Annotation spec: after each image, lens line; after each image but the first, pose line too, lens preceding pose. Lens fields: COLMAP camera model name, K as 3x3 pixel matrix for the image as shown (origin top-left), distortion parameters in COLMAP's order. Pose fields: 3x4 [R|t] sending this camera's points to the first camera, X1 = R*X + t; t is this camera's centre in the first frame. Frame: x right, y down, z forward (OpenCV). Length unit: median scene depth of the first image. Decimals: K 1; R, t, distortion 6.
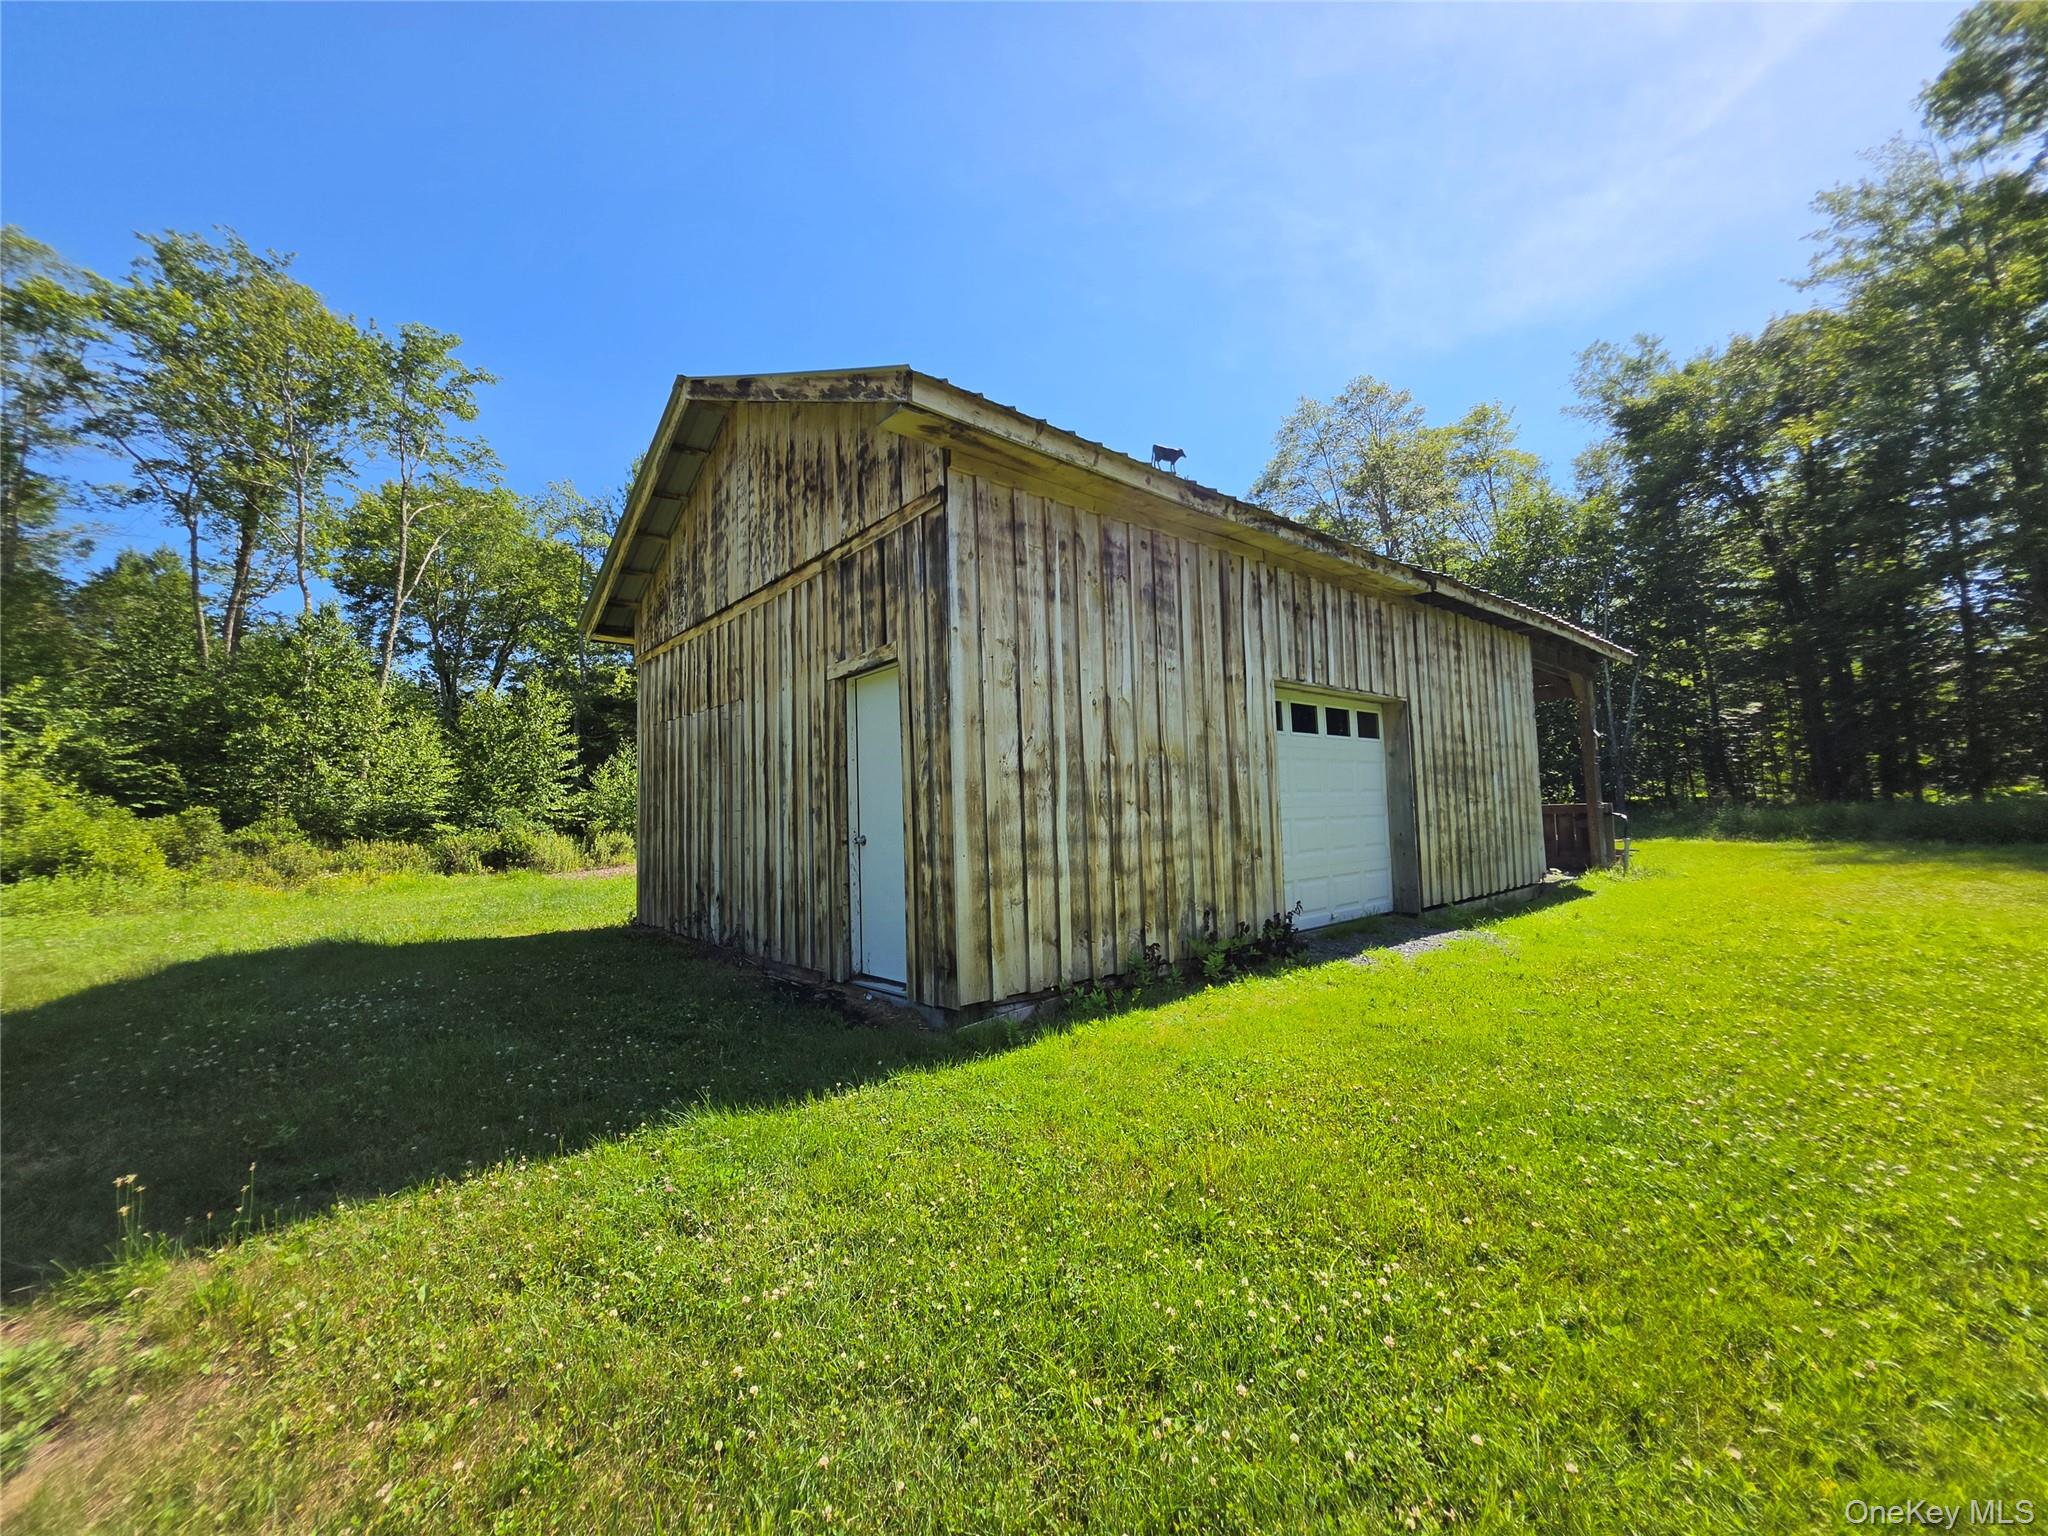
lens RADIAL K [[818.4, 0, 1027.1], [0, 818.4, 770.8], [0, 0, 1]] dist [0.001708, 0.000268]
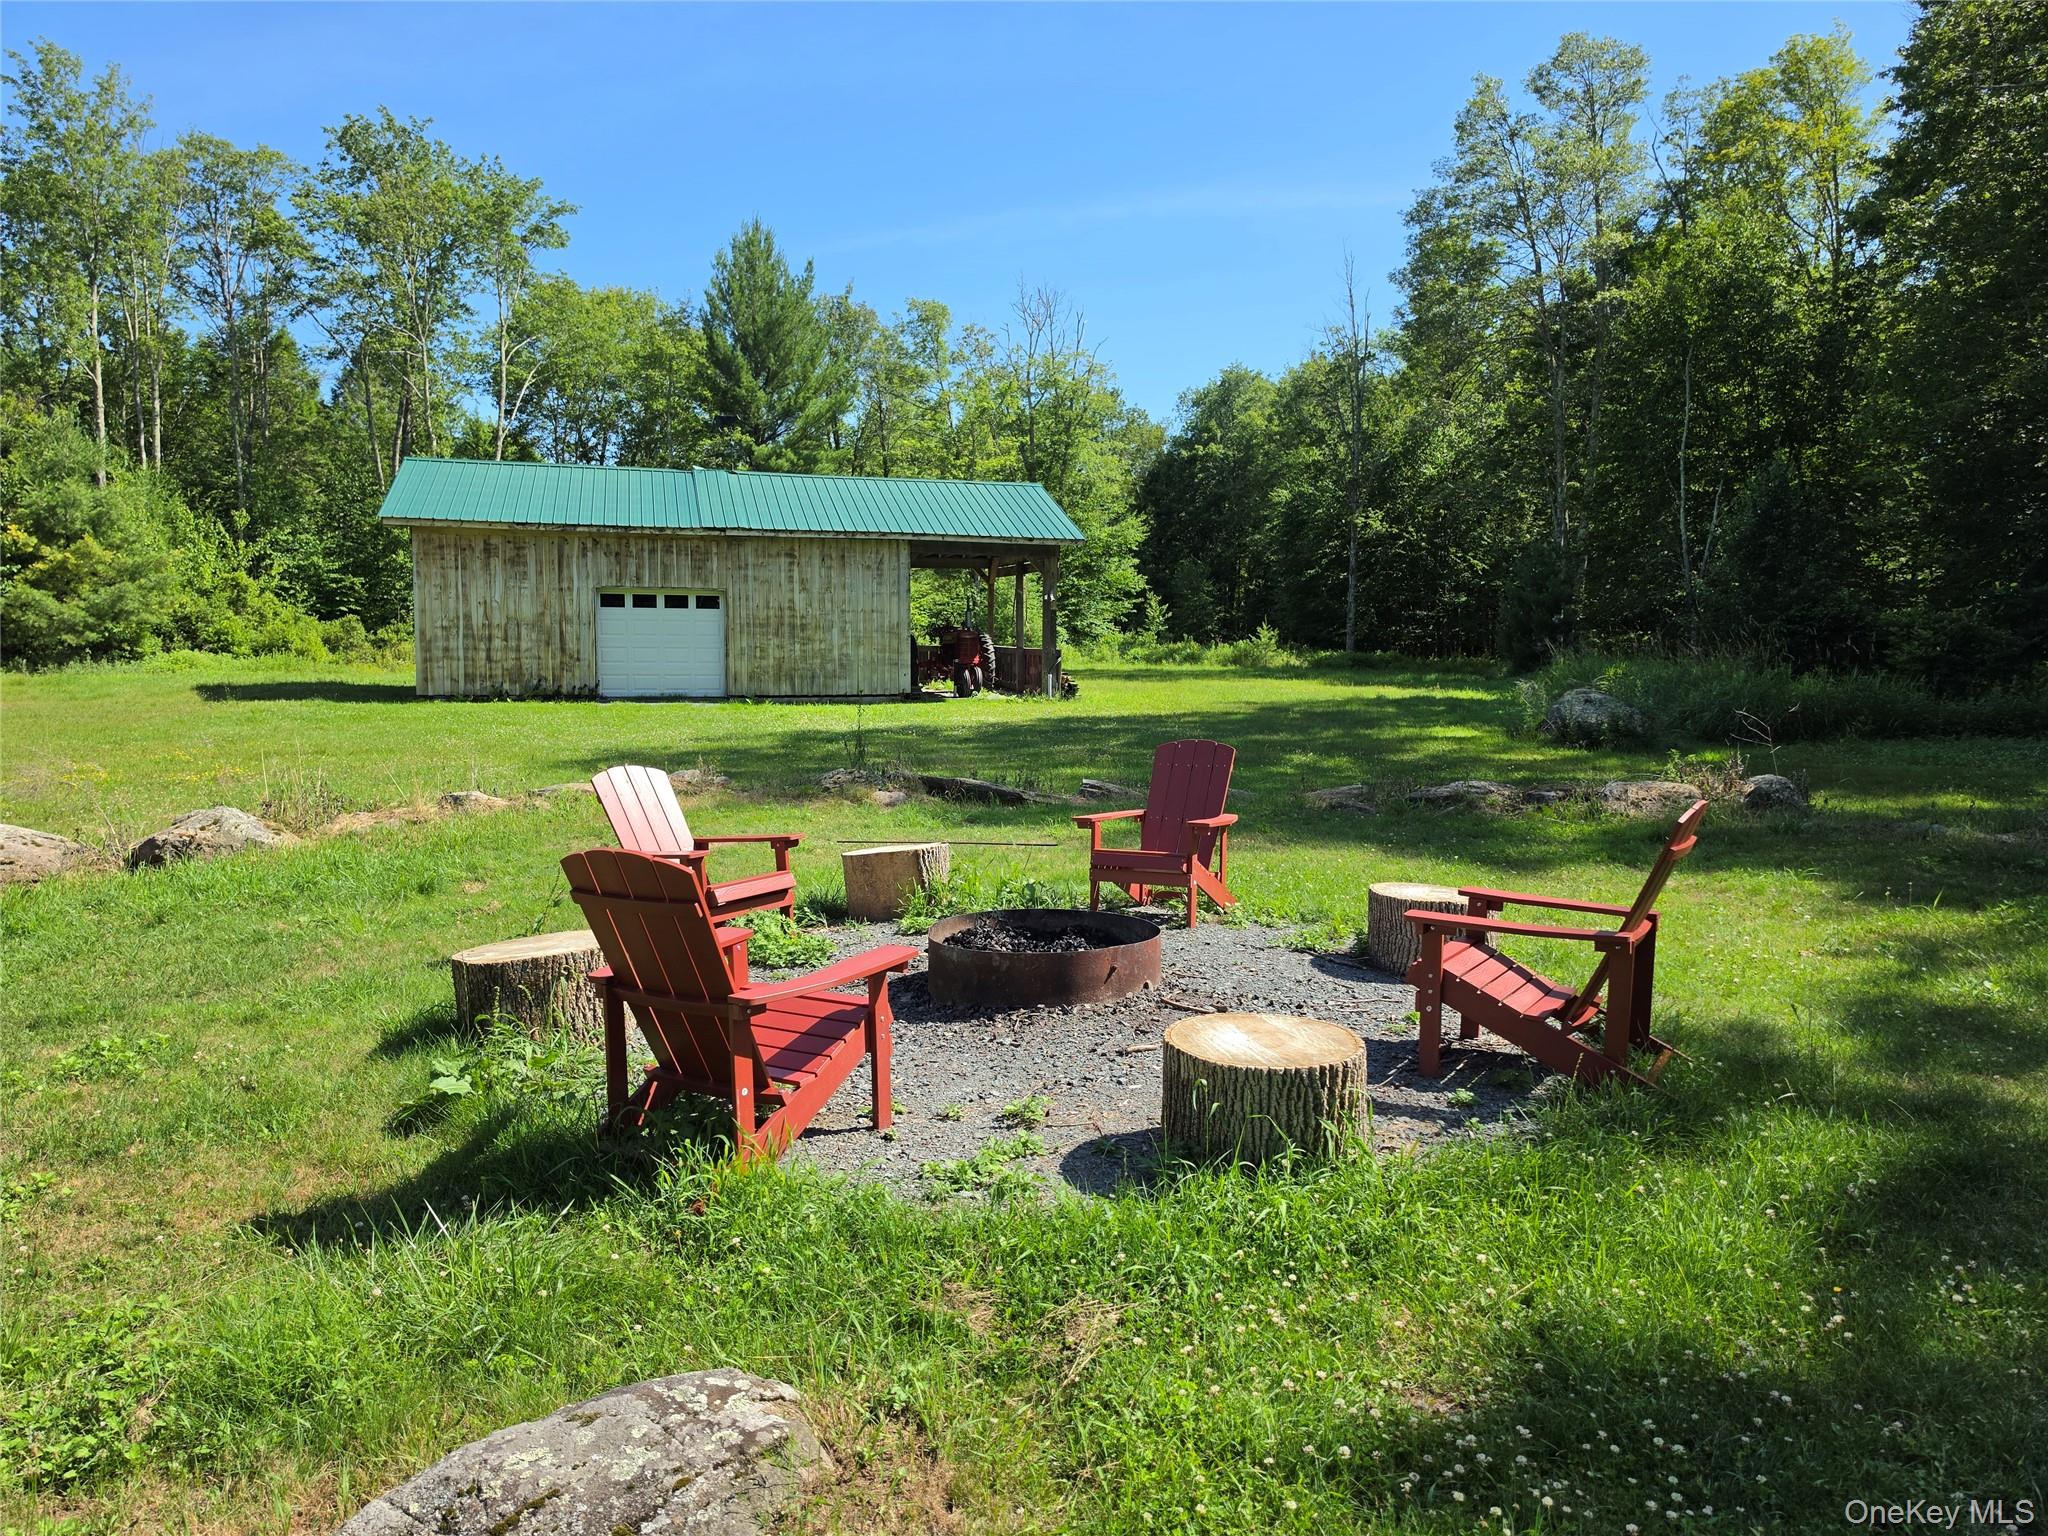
lens RADIAL K [[1404.4, 0, 1023.6], [0, 1404.4, 766.5], [0, 0, 1]] dist [-0.006592, -0.000787]
pose [[0.907207, 0.076476, -0.413676, 3.682126], [-0.014409, 0.988409, 0.151127, -0.269271], [0.420439, -0.131143, 0.897793, -2.559500]]
